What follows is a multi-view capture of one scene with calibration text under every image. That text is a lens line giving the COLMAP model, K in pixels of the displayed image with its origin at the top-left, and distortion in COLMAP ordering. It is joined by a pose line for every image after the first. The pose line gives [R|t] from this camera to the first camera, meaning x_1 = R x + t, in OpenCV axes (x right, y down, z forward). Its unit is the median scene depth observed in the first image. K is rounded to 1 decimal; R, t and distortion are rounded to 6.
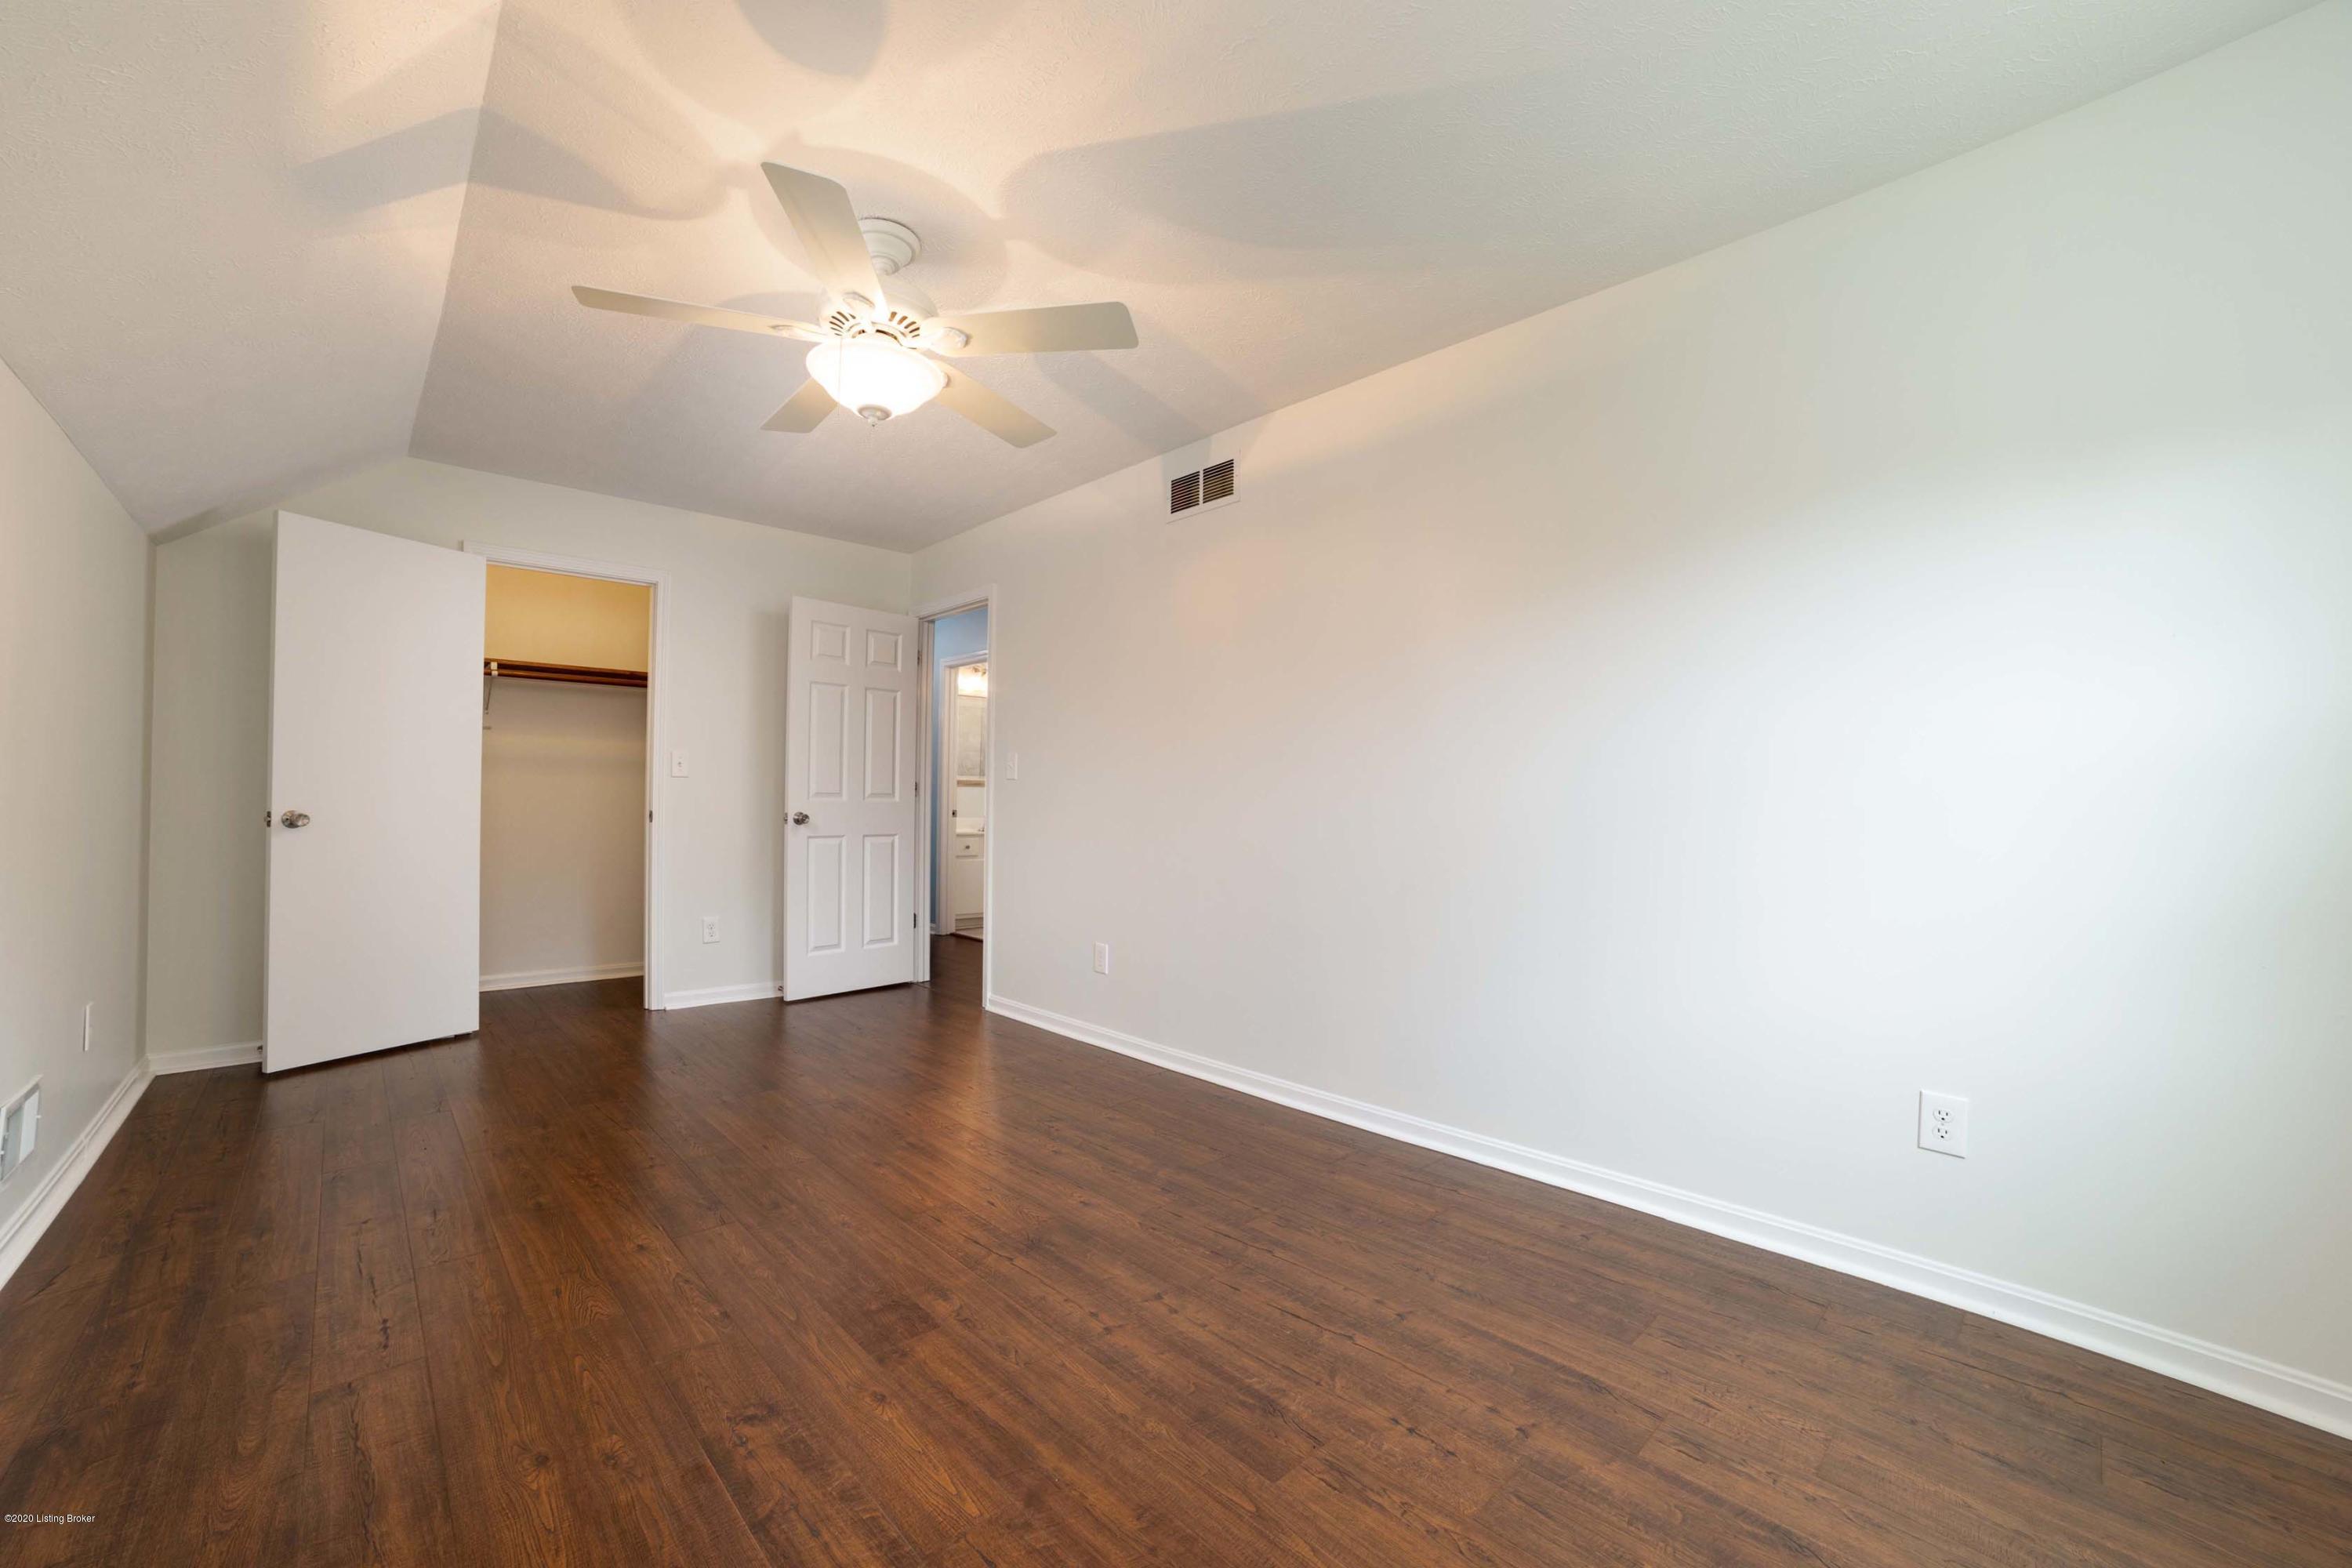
lens RADIAL K [[969.5, 0, 1176.0], [0, 969.5, 784.0], [0, 0, 1]] dist [0.000183, 0.000200]
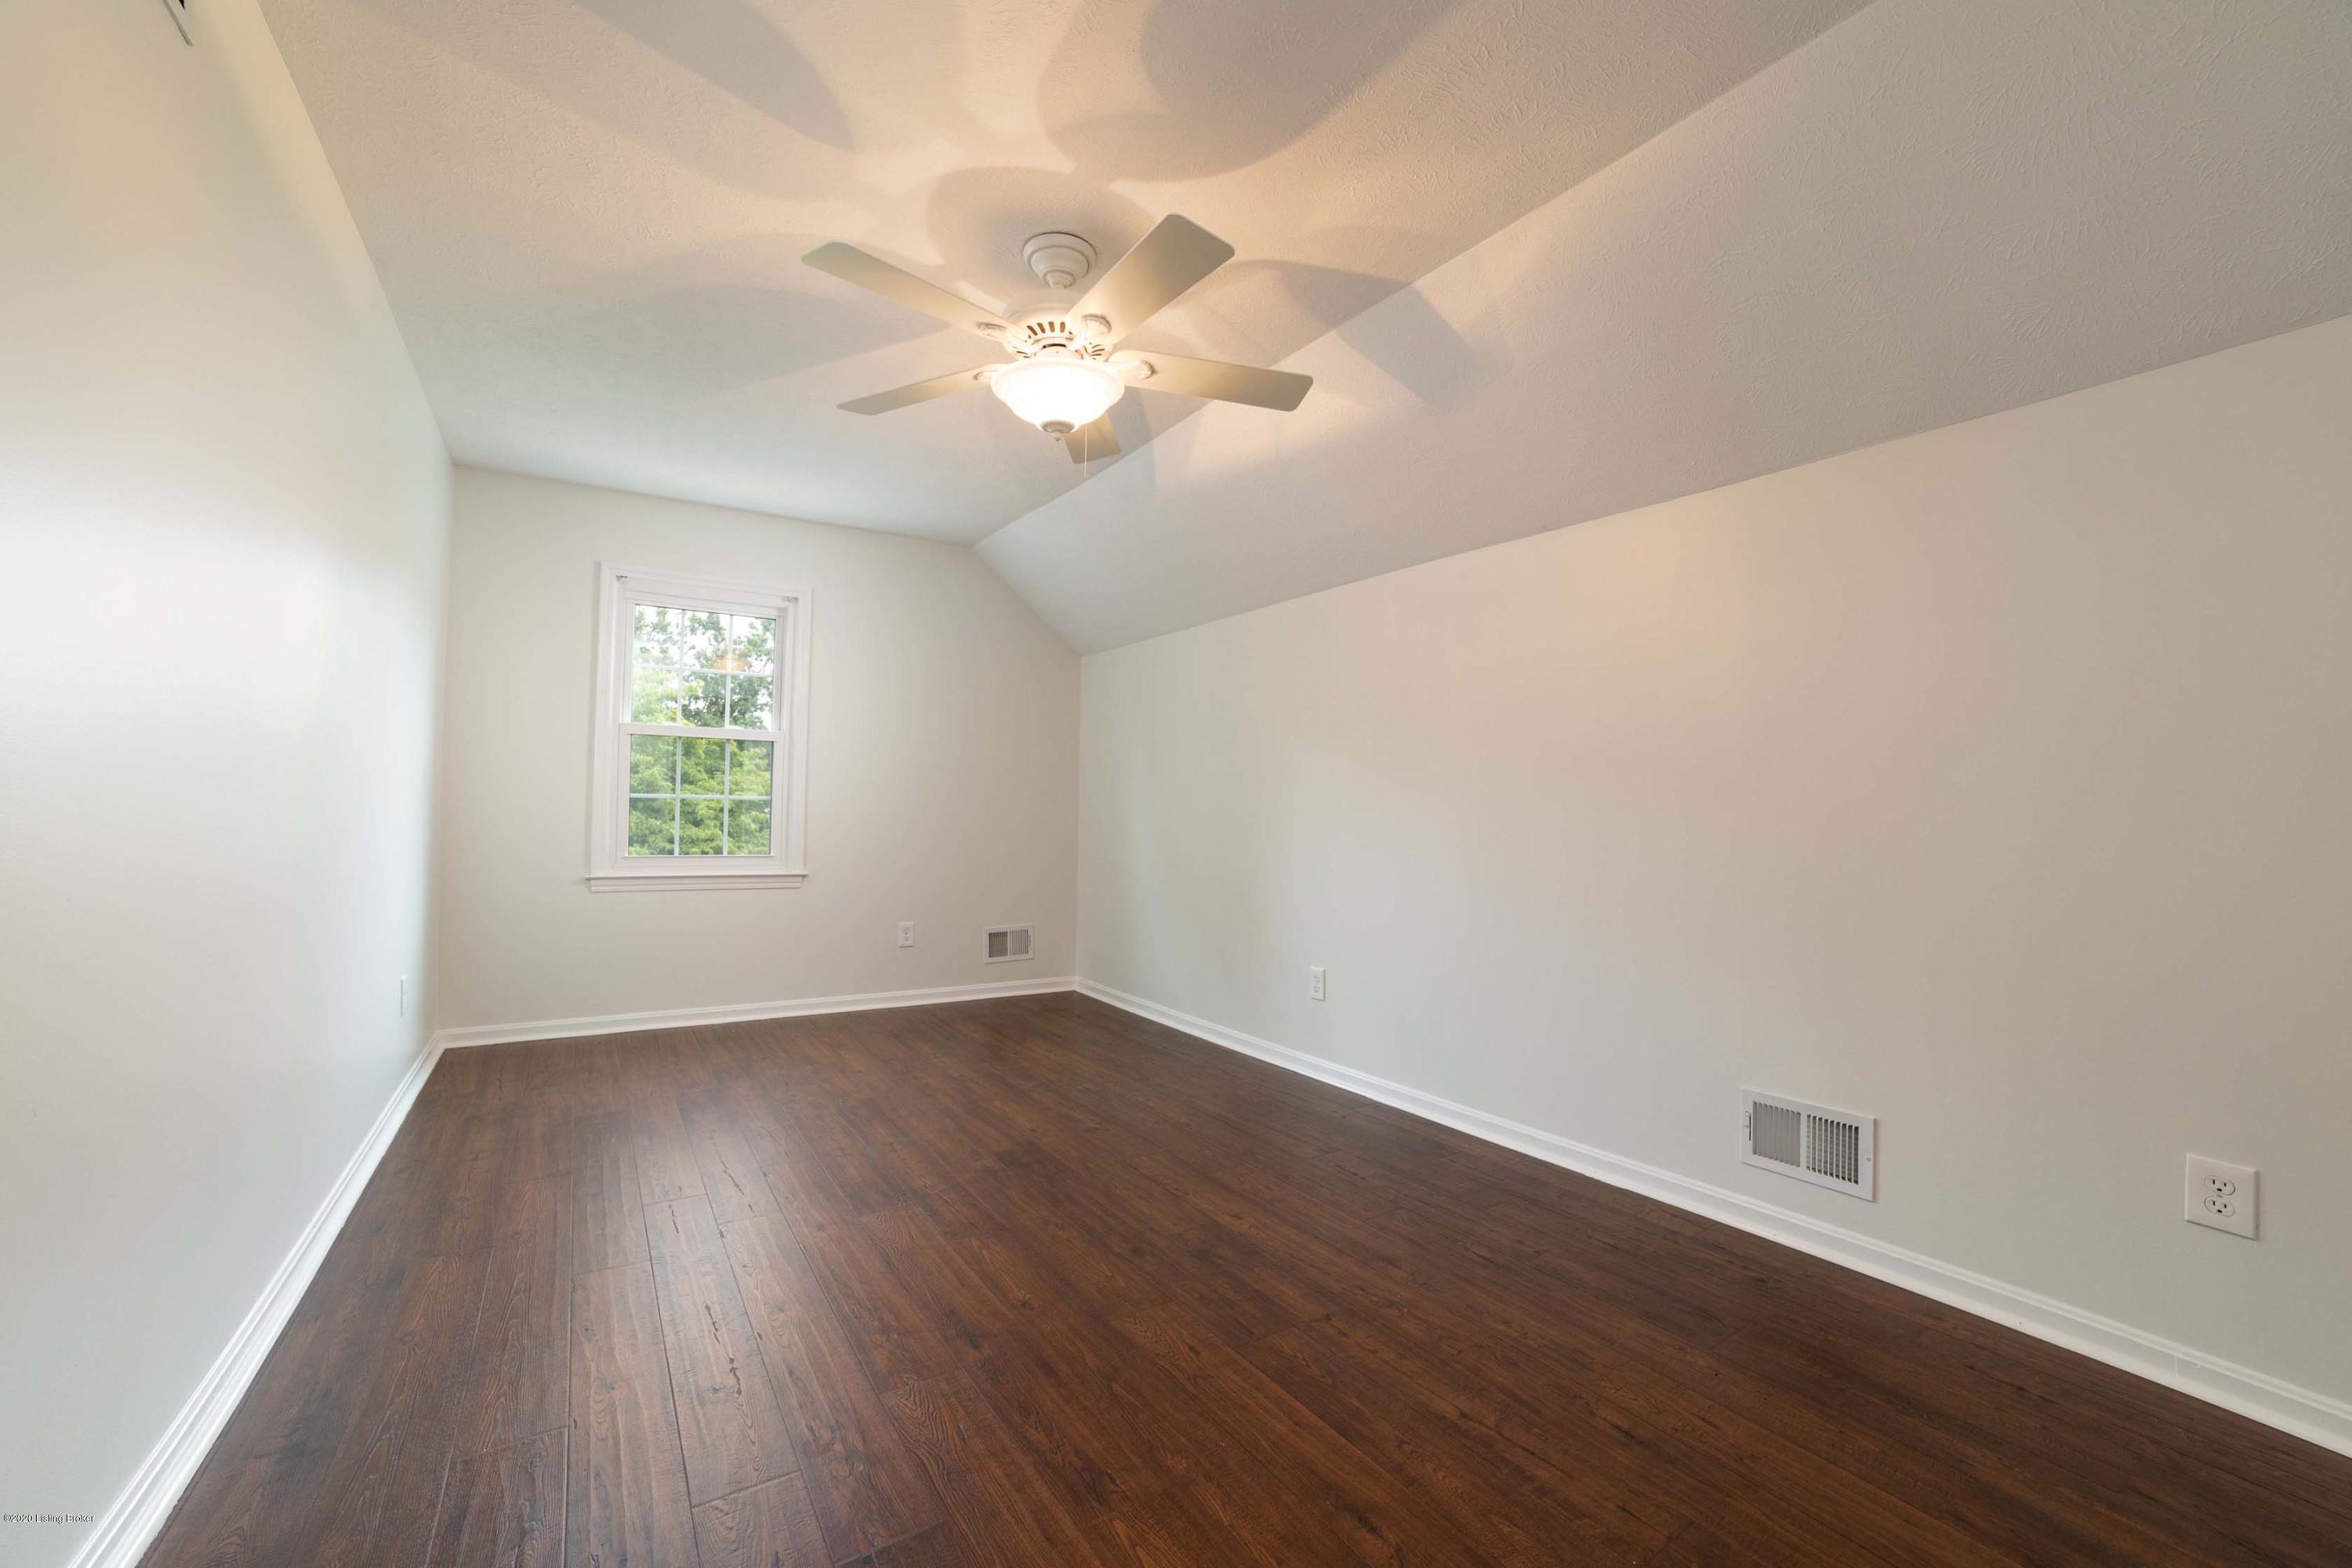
lens RADIAL K [[969.5, 0, 1176.0], [0, 969.5, 784.0], [0, 0, 1]] dist [0.000183, 0.000200]
pose [[-0.985835, -0.016518, 0.166903, -0.680559], [-0.027107, 0.997747, -0.061368, 0.055987], [-0.165513, -0.065023, -0.984062, 2.199503]]
